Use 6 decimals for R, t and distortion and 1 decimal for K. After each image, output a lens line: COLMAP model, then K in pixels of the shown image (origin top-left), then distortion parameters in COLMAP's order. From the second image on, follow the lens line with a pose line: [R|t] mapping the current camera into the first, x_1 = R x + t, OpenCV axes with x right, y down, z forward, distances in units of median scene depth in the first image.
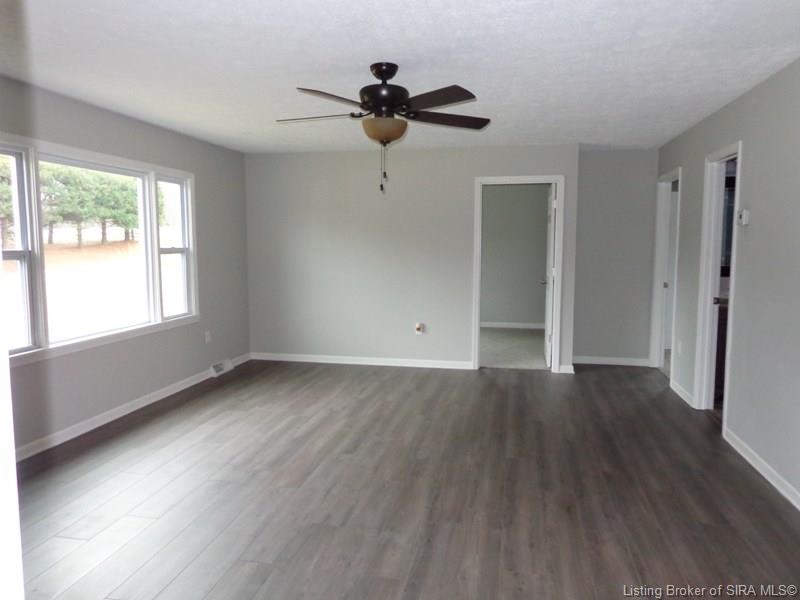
lens RADIAL K [[555.2, 0, 402.2], [0, 555.2, 290.8], [0, 0, 1]] dist [-0.005658, -0.001014]
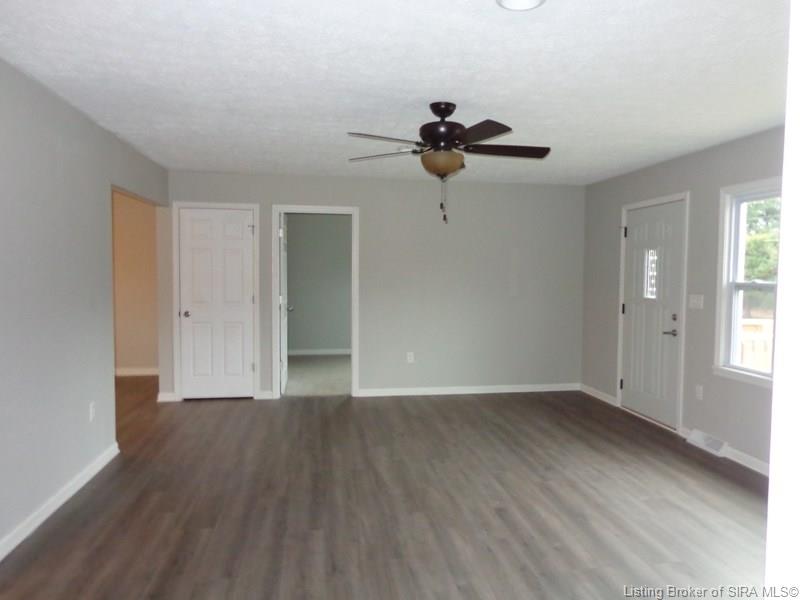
lens RADIAL K [[559.0, 0, 404.9], [0, 559.0, 298.9], [0, 0, 1]] dist [-0.000056, 0.006118]
pose [[-0.934971, 0.008038, -0.354632, 0.357178], [-0.043555, 0.989577, 0.137259, -0.154866], [0.352039, 0.143779, -0.924876, 1.722786]]
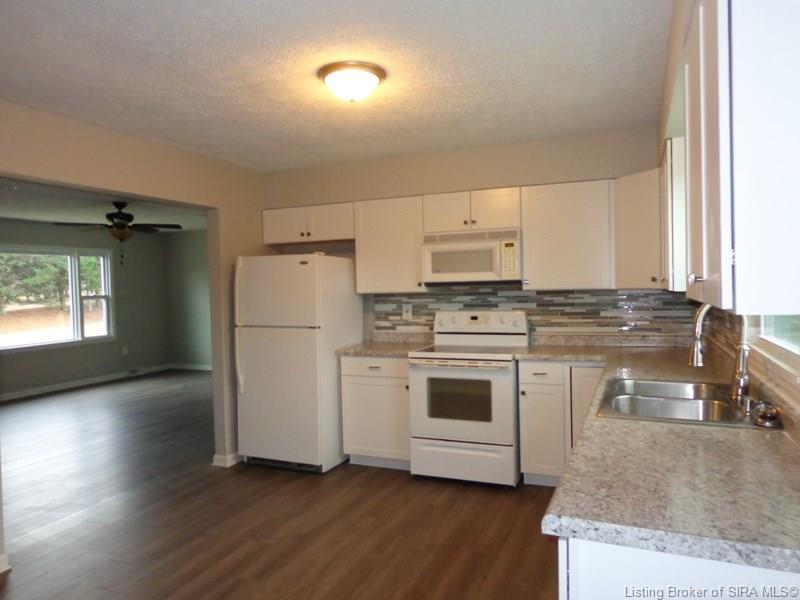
lens RADIAL K [[559.0, 0, 404.9], [0, 559.0, 298.9], [0, 0, 1]] dist [-0.000056, 0.006118]
pose [[0.981389, -0.020130, -0.190971, 1.156005], [0.007710, 0.997819, -0.065557, 0.071287], [0.191874, 0.062865, 0.979404, -0.654243]]
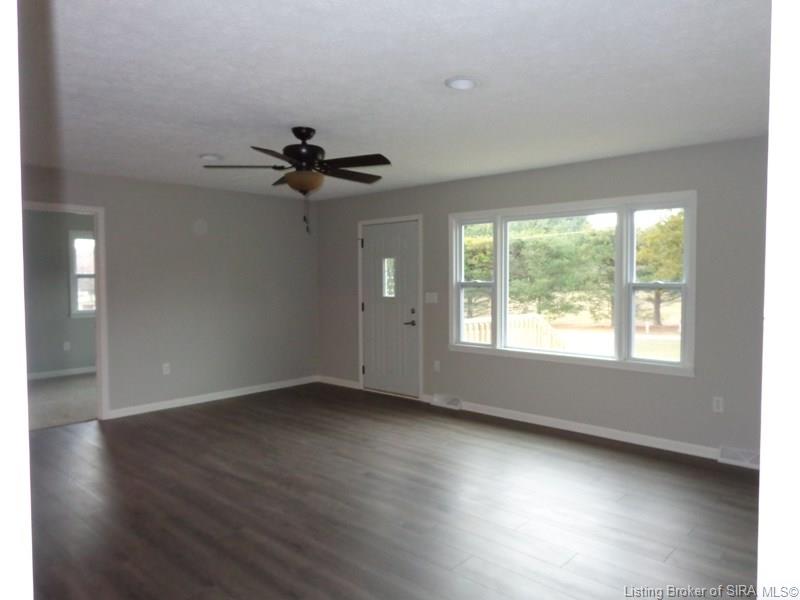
lens RADIAL K [[559.0, 0, 404.9], [0, 559.0, 298.9], [0, 0, 1]] dist [-0.000056, 0.006118]
pose [[-0.513199, 0.033821, -0.857603, 0.771698], [-0.076089, 0.993496, 0.084713, -0.136807], [0.854890, 0.108728, -0.507288, 1.570198]]
